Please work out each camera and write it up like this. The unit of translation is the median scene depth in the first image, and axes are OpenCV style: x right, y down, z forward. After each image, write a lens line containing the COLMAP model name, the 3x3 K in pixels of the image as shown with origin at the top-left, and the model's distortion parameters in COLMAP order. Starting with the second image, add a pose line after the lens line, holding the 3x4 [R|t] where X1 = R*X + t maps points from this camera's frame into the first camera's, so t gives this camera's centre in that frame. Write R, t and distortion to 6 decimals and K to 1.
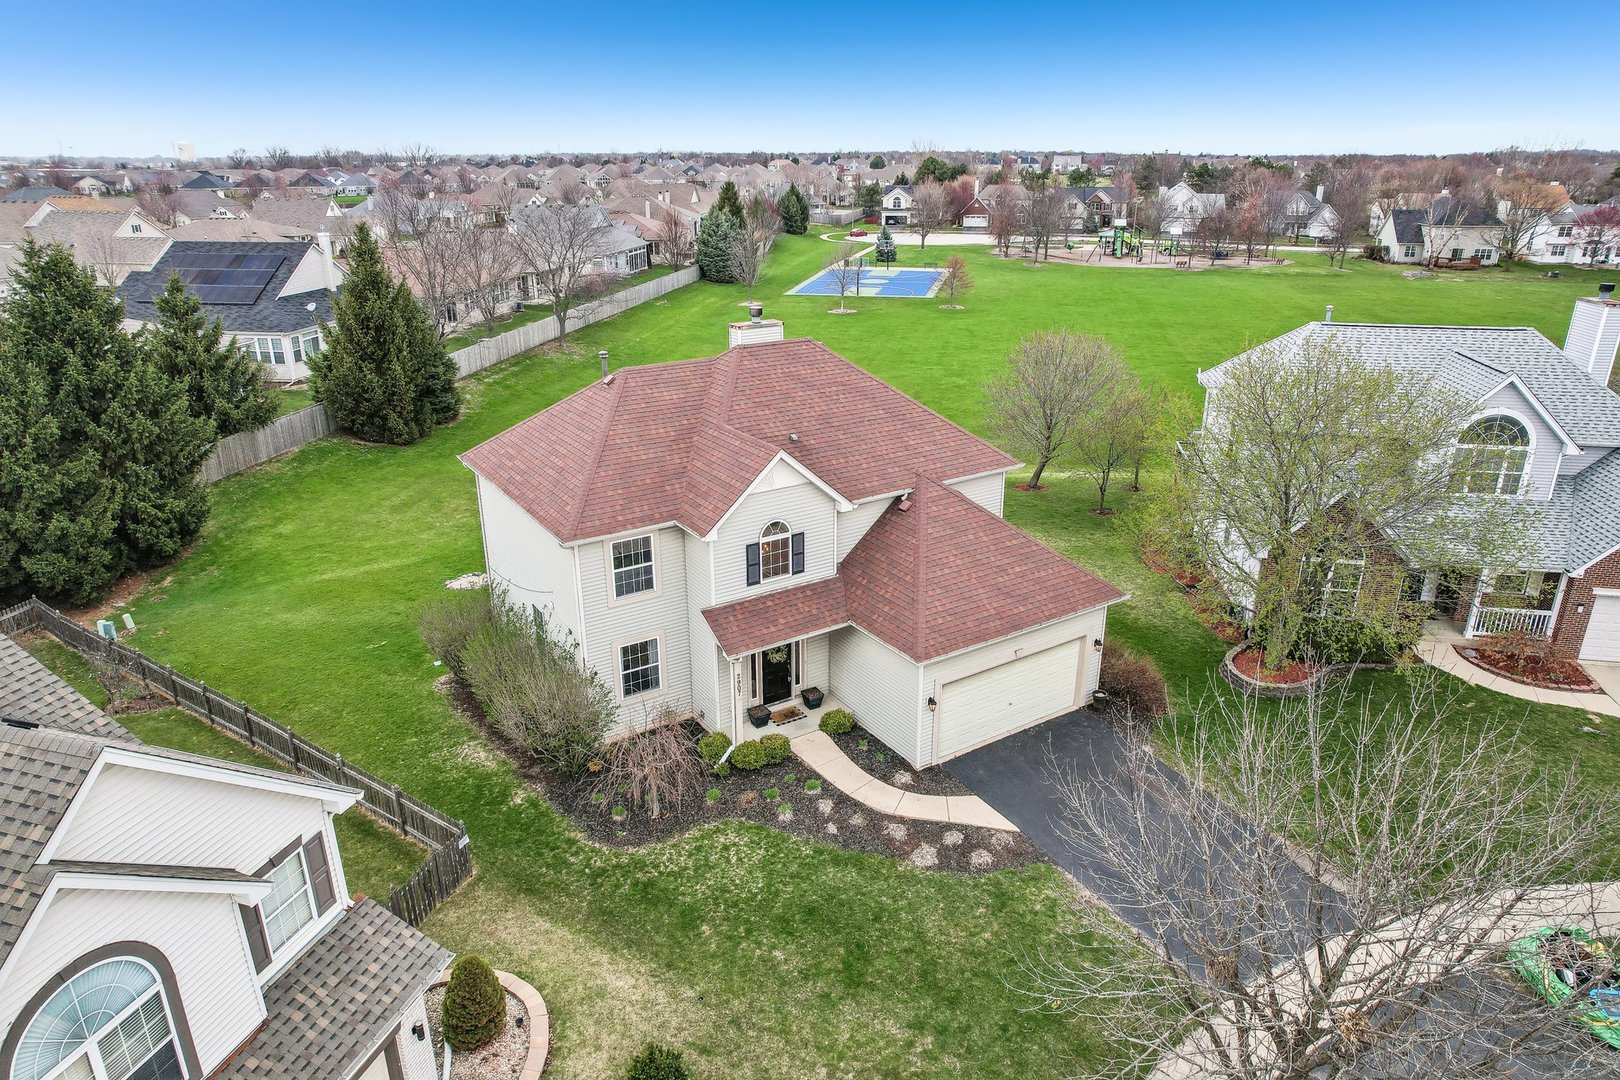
lens RADIAL K [[1028.1, 0, 810.6], [0, 1028.1, 540.5], [0, 0, 1]] dist [-0.047042, -0.000673]
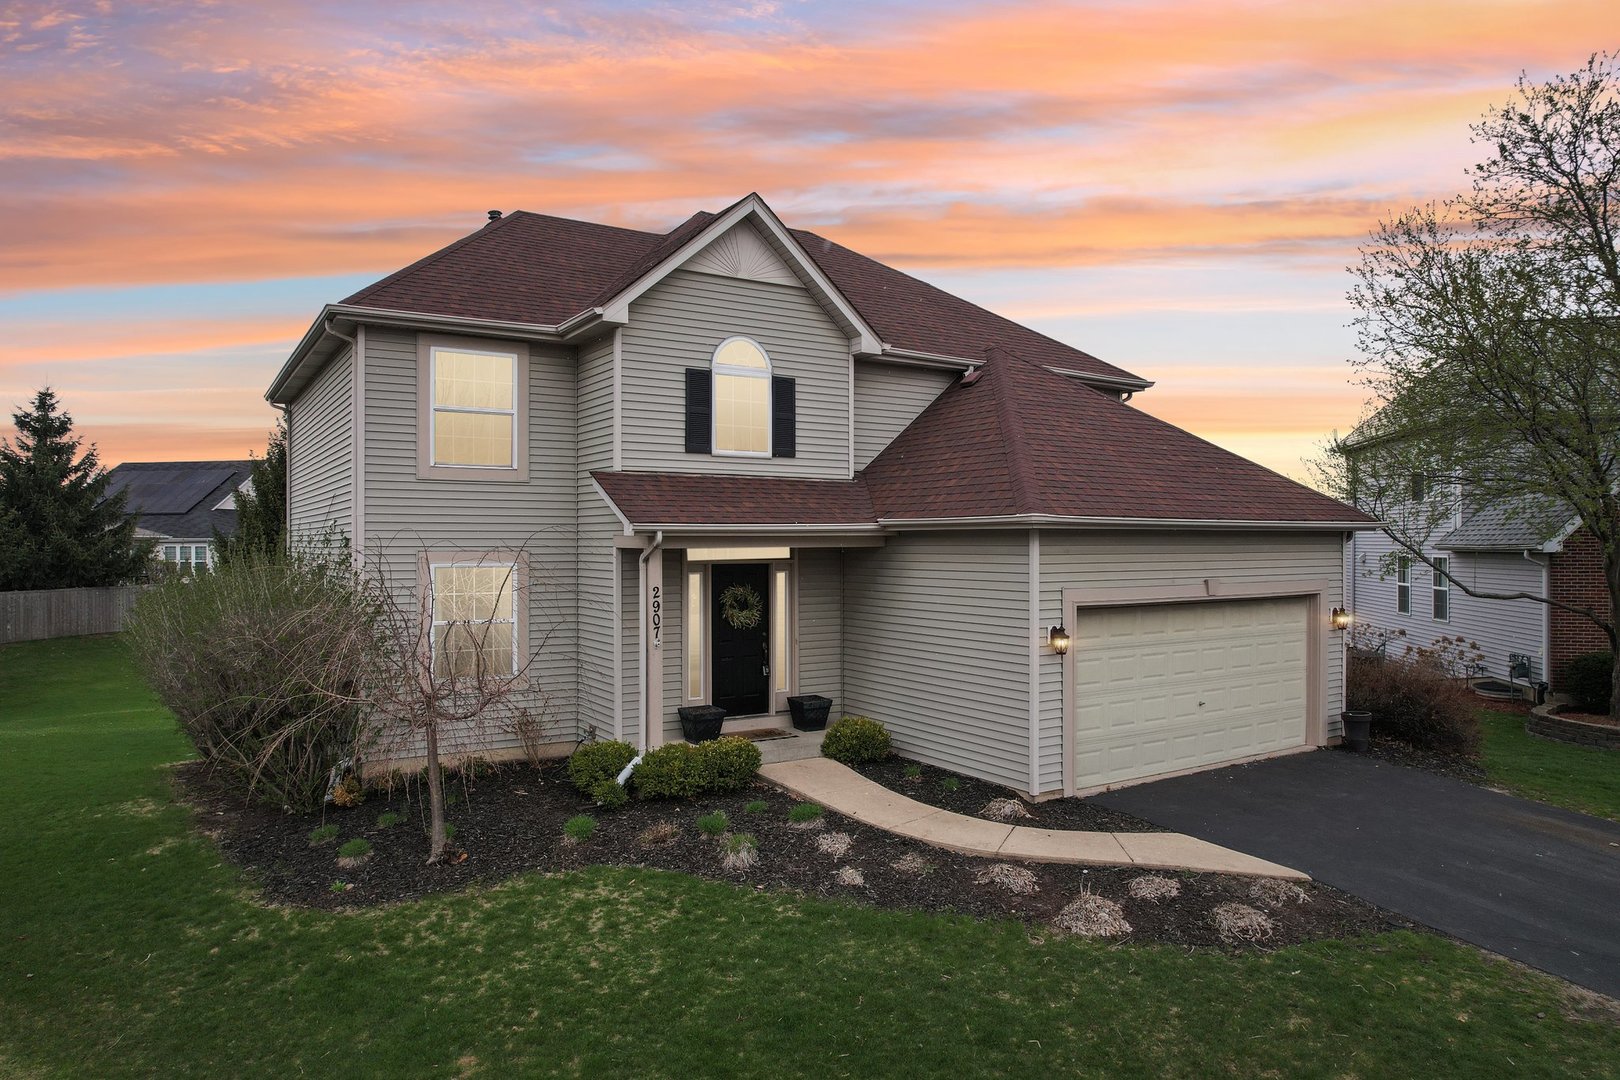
lens RADIAL K [[1028.1, 0, 811.5], [0, 1028.1, 541.5], [0, 0, 1]] dist [-0.047042, -0.000673]
pose [[0.999941, 0.007360, -0.007929, 0.007623], [-0.009712, 0.933561, -0.358288, 0.307584], [0.004765, 0.358344, 0.933577, 0.579649]]
